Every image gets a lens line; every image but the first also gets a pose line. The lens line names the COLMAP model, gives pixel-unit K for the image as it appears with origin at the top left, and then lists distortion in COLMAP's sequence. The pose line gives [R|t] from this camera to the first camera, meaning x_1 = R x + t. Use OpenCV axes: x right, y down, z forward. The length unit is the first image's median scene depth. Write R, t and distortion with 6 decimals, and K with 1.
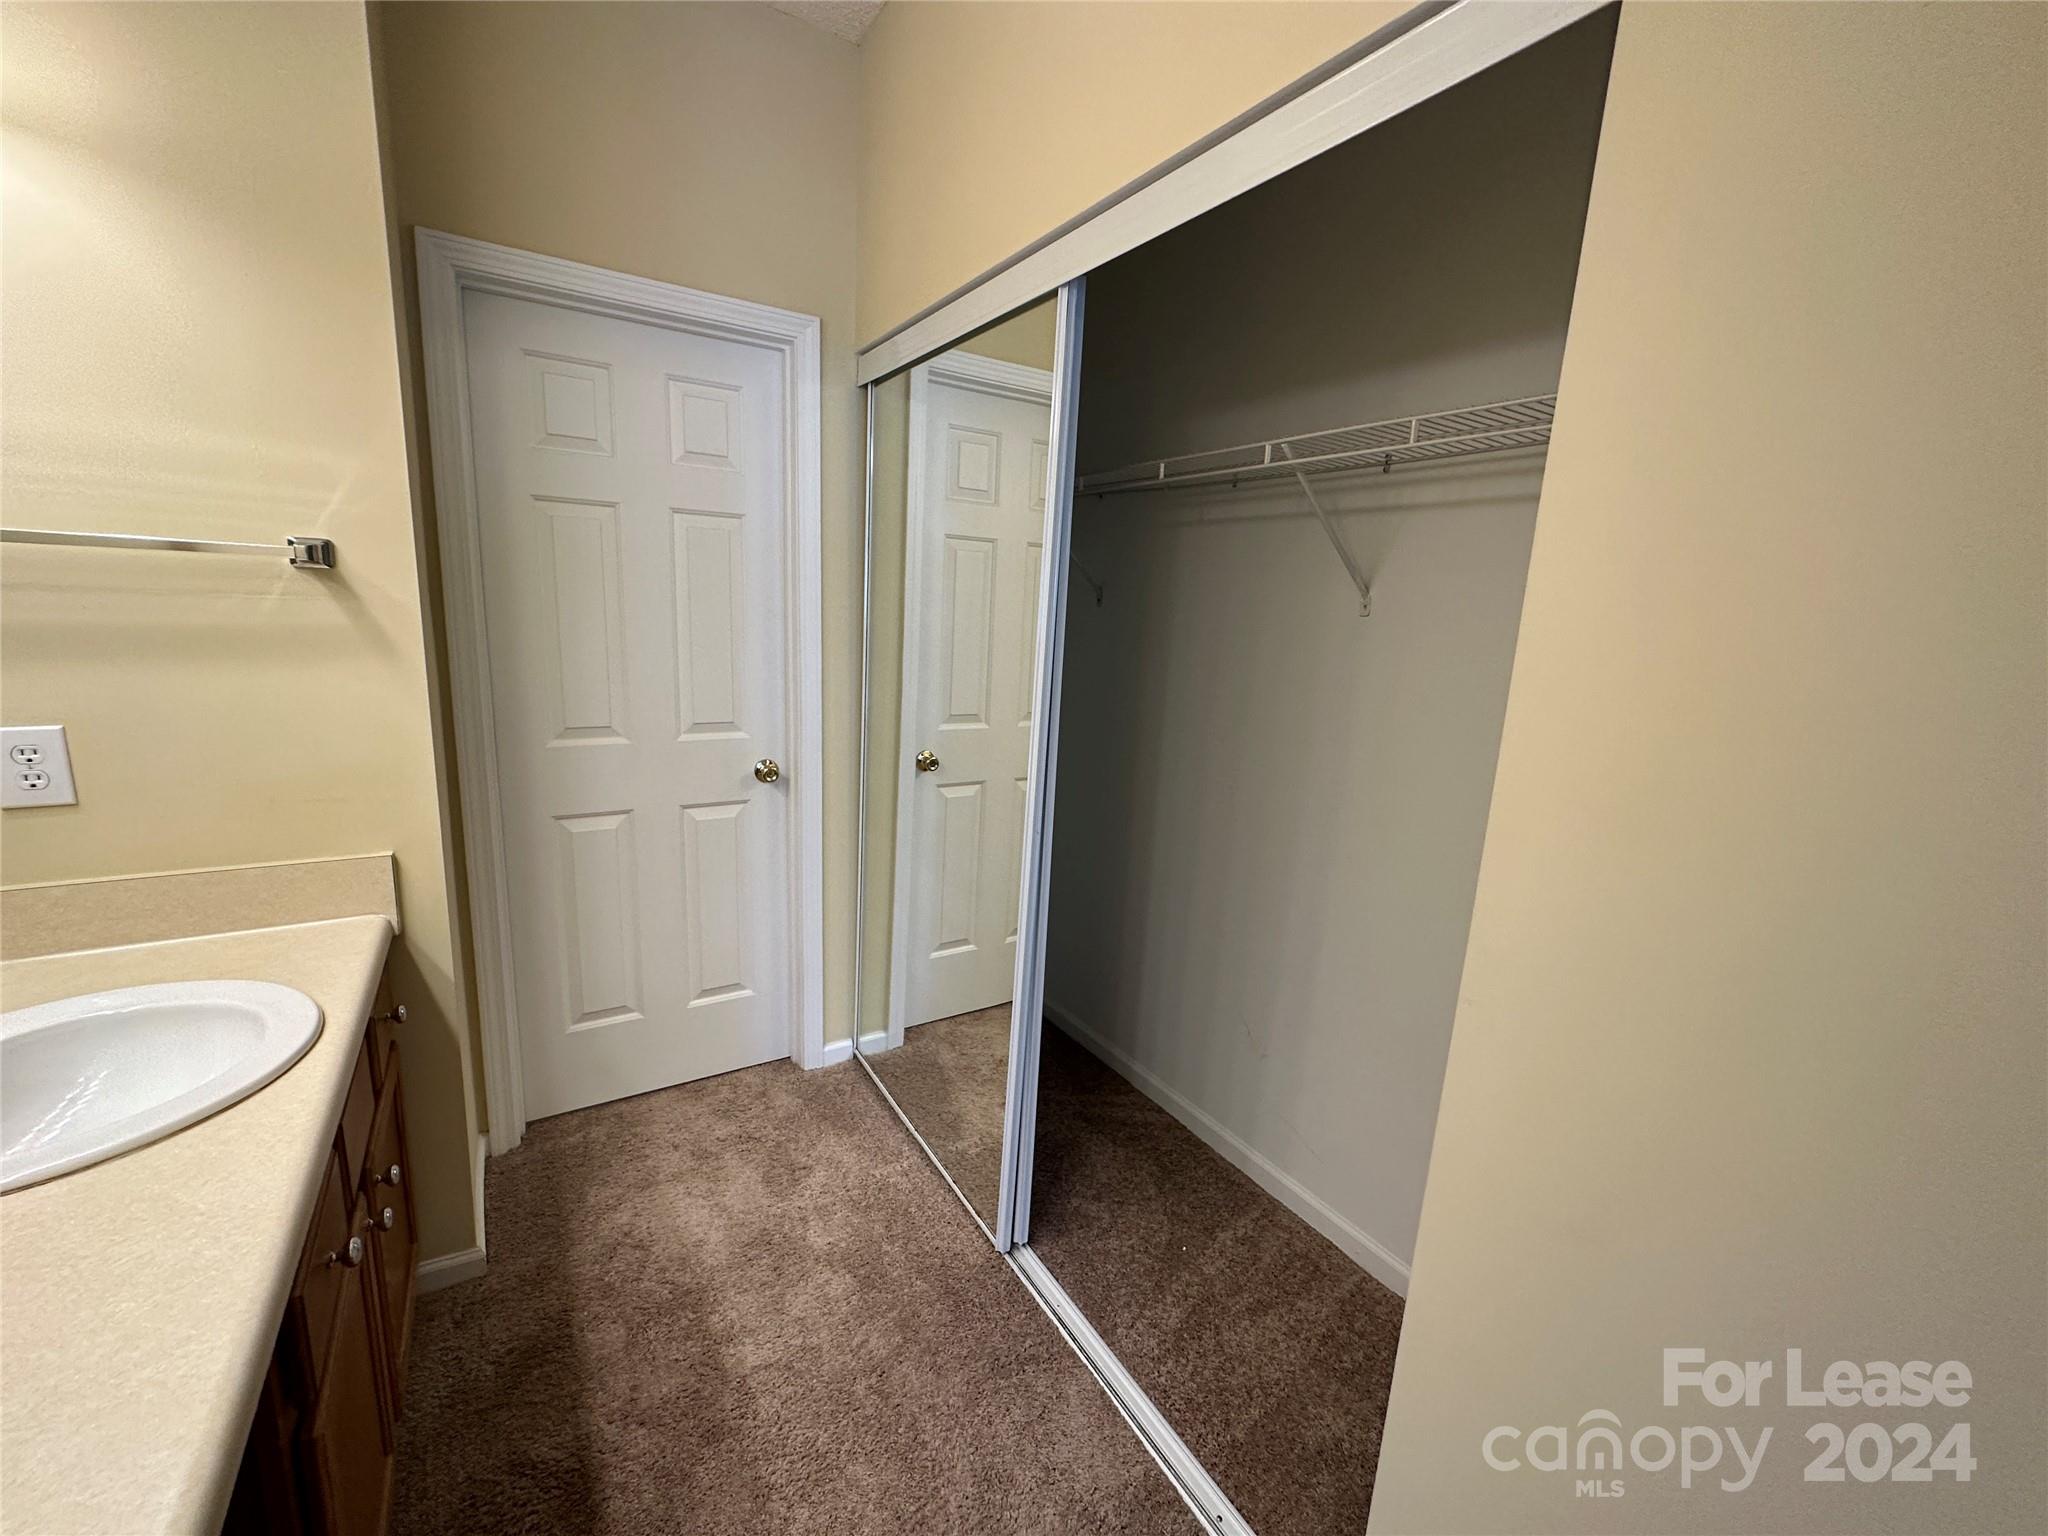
lens RADIAL K [[819.1, 0, 1026.2], [0, 819.1, 766.0], [0, 0, 1]] dist [-0.004471, 0.001084]
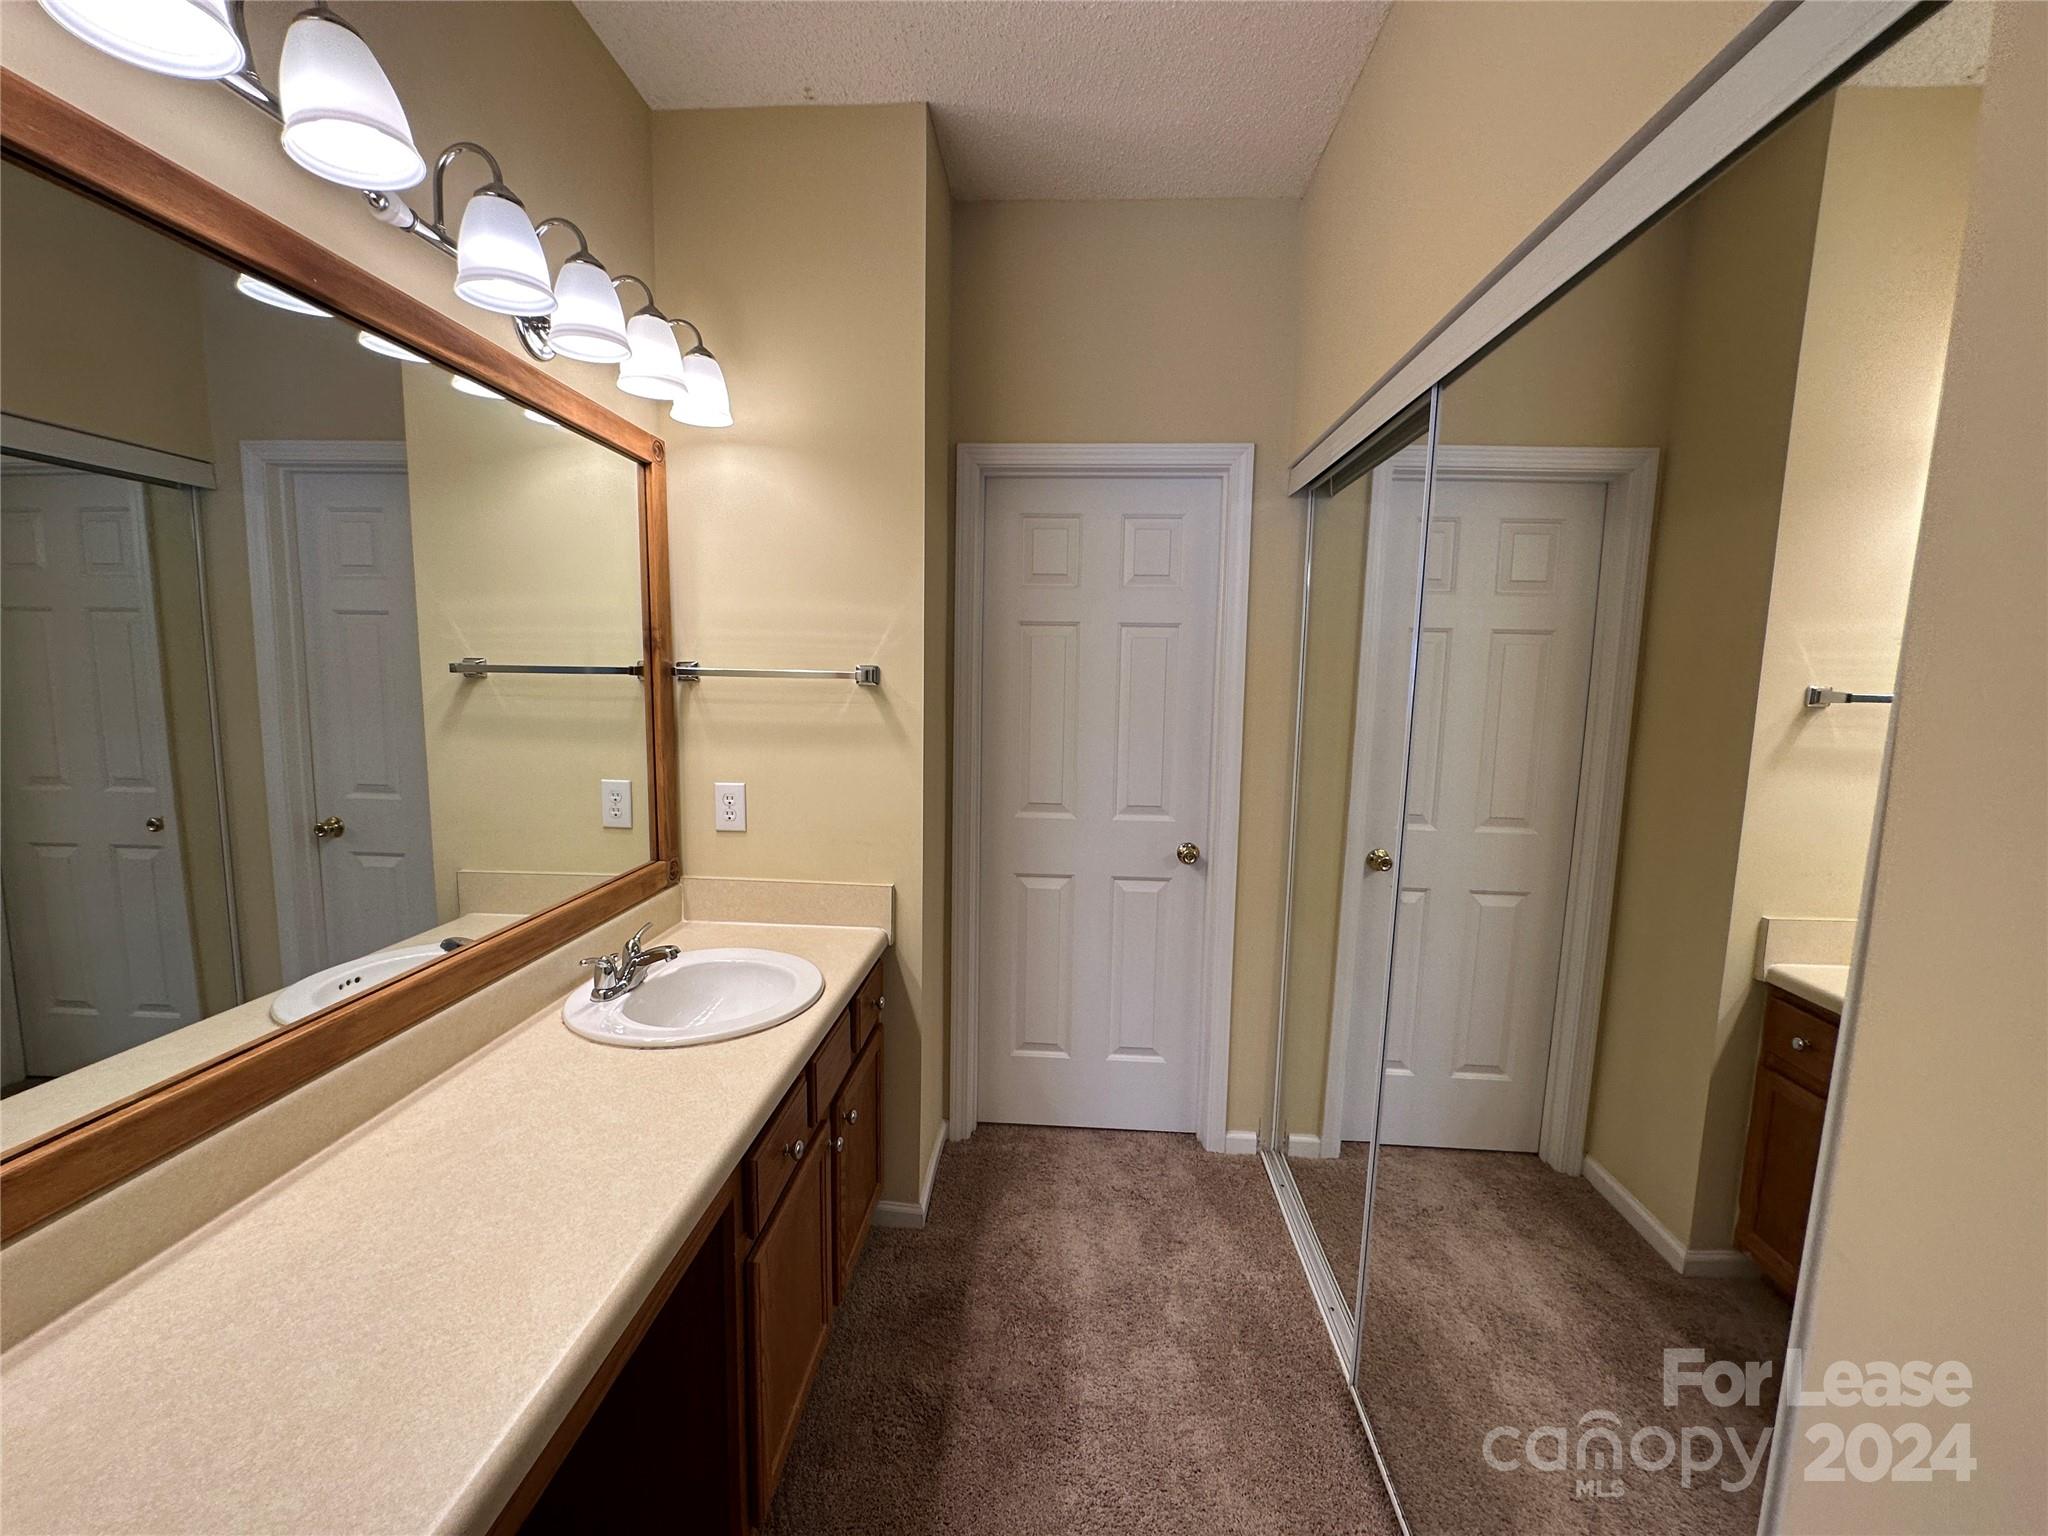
lens RADIAL K [[819.1, 0, 1024.3], [0, 819.1, 766.7], [0, 0, 1]] dist [-0.004471, 0.001084]
pose [[0.812040, 0.031626, -0.582744, 0.170111], [-0.093590, 0.992664, -0.076544, -0.005903], [0.576048, 0.116696, 0.809043, -0.016174]]
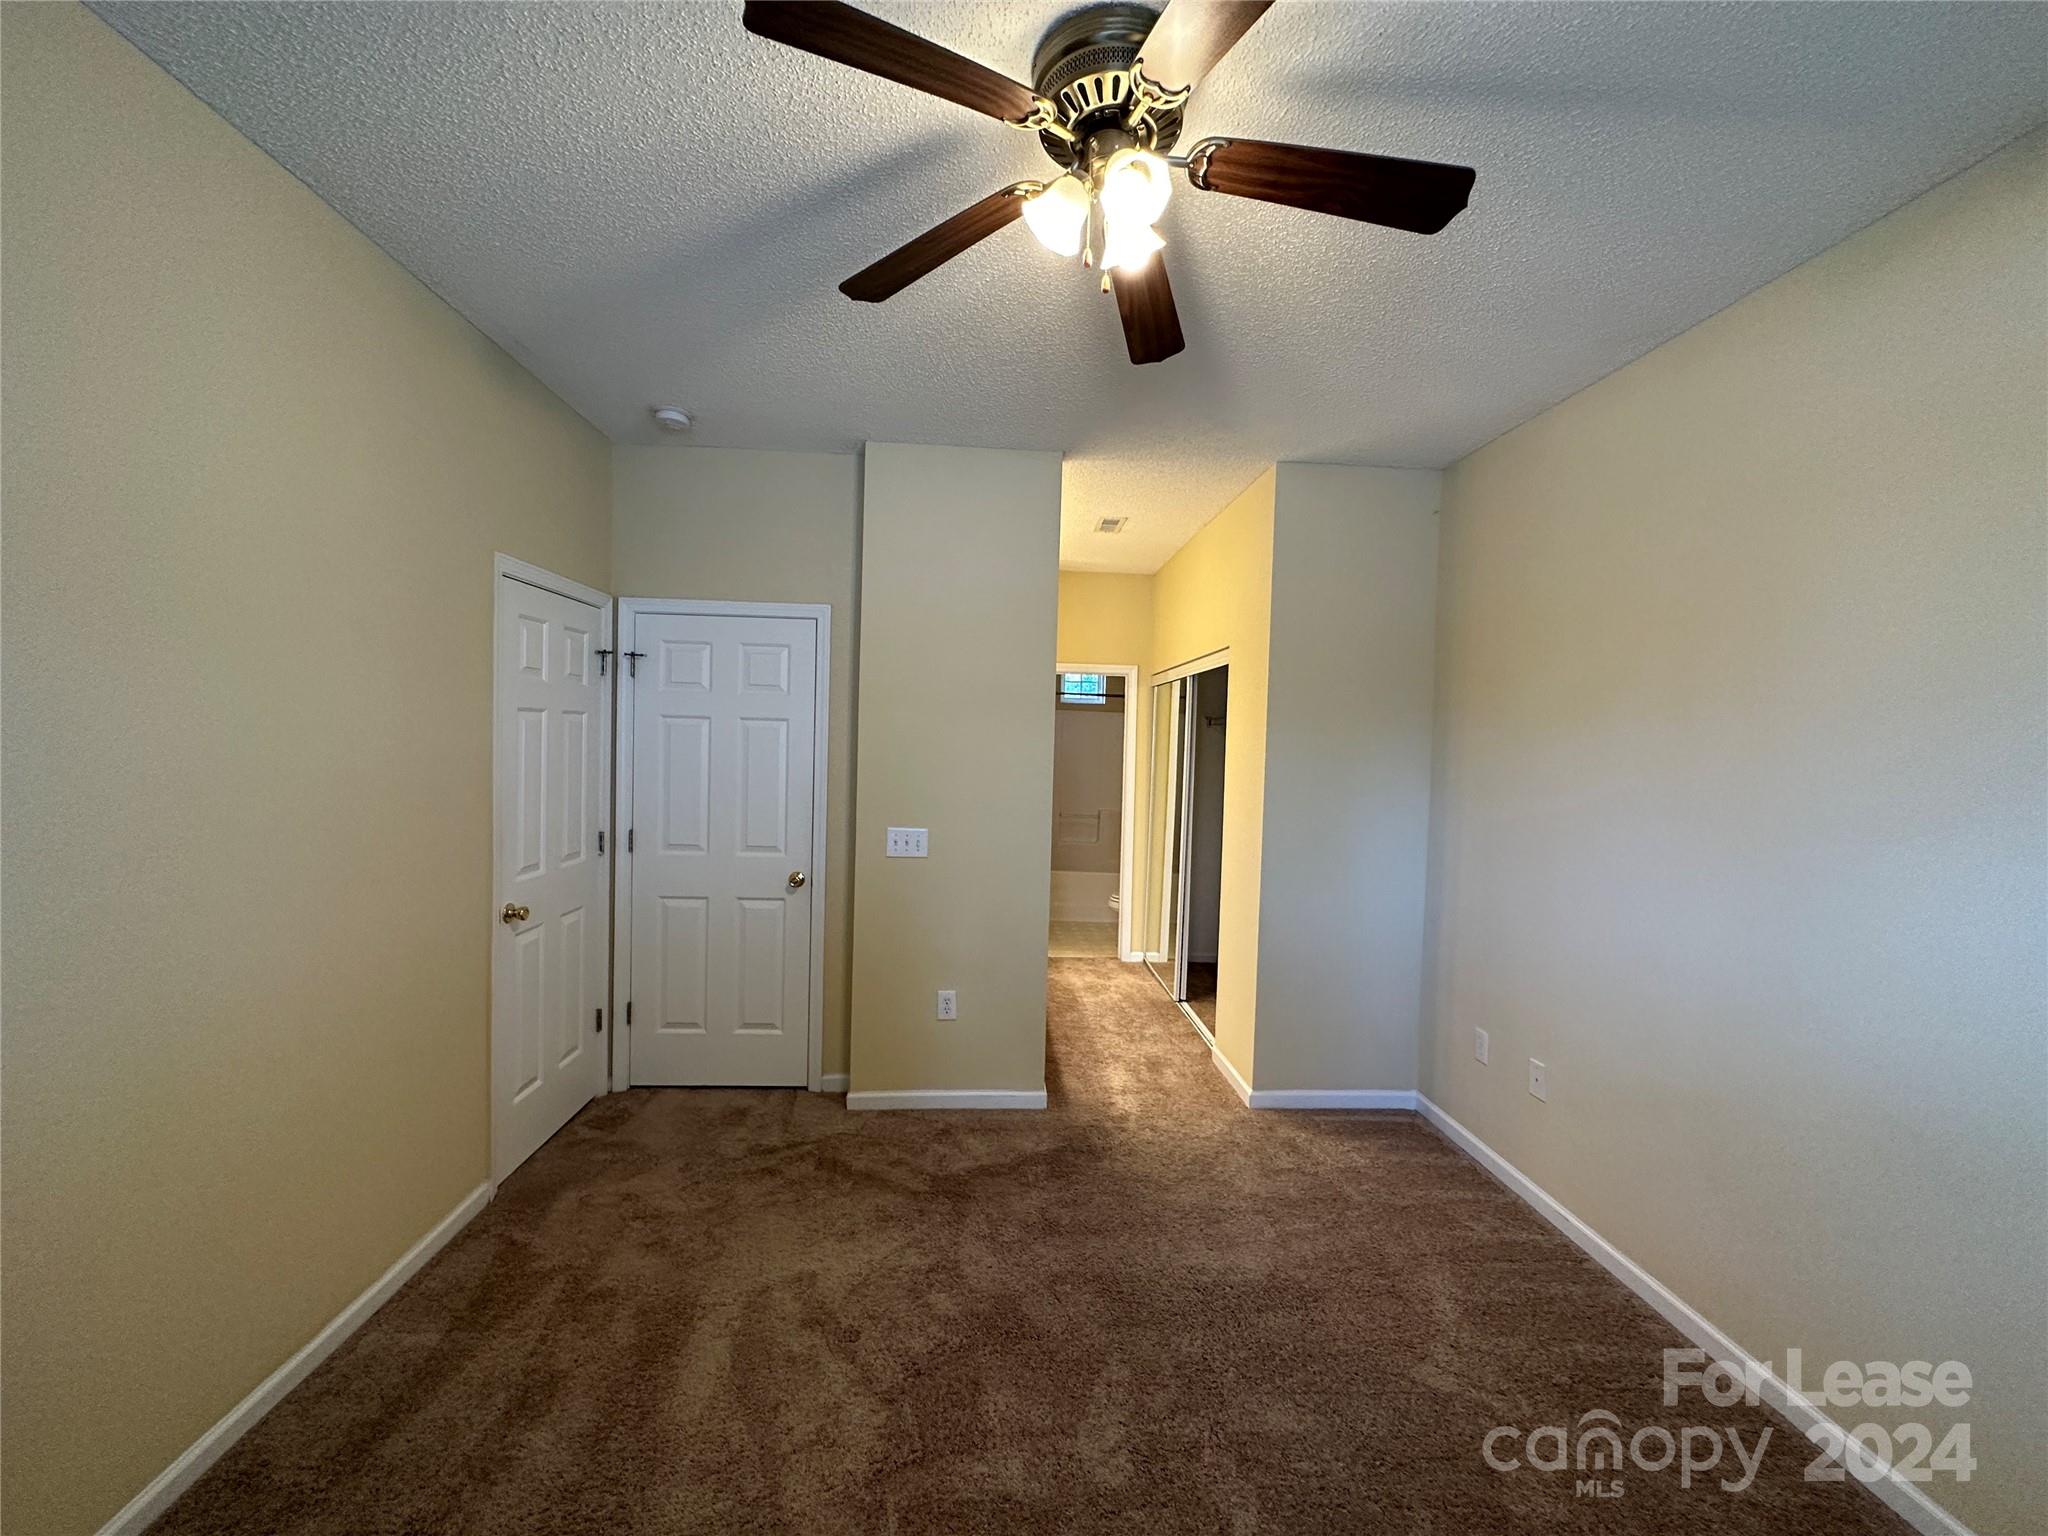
lens RADIAL K [[819.1, 0, 1018.9], [0, 819.1, 772.4], [0, 0, 1]] dist [-0.004471, 0.001084]
pose [[0.872837, -0.004382, -0.487992, 0.692866], [-0.086534, 0.982724, -0.163603, 0.279078], [0.480278, 0.185027, 0.857379, -1.405882]]
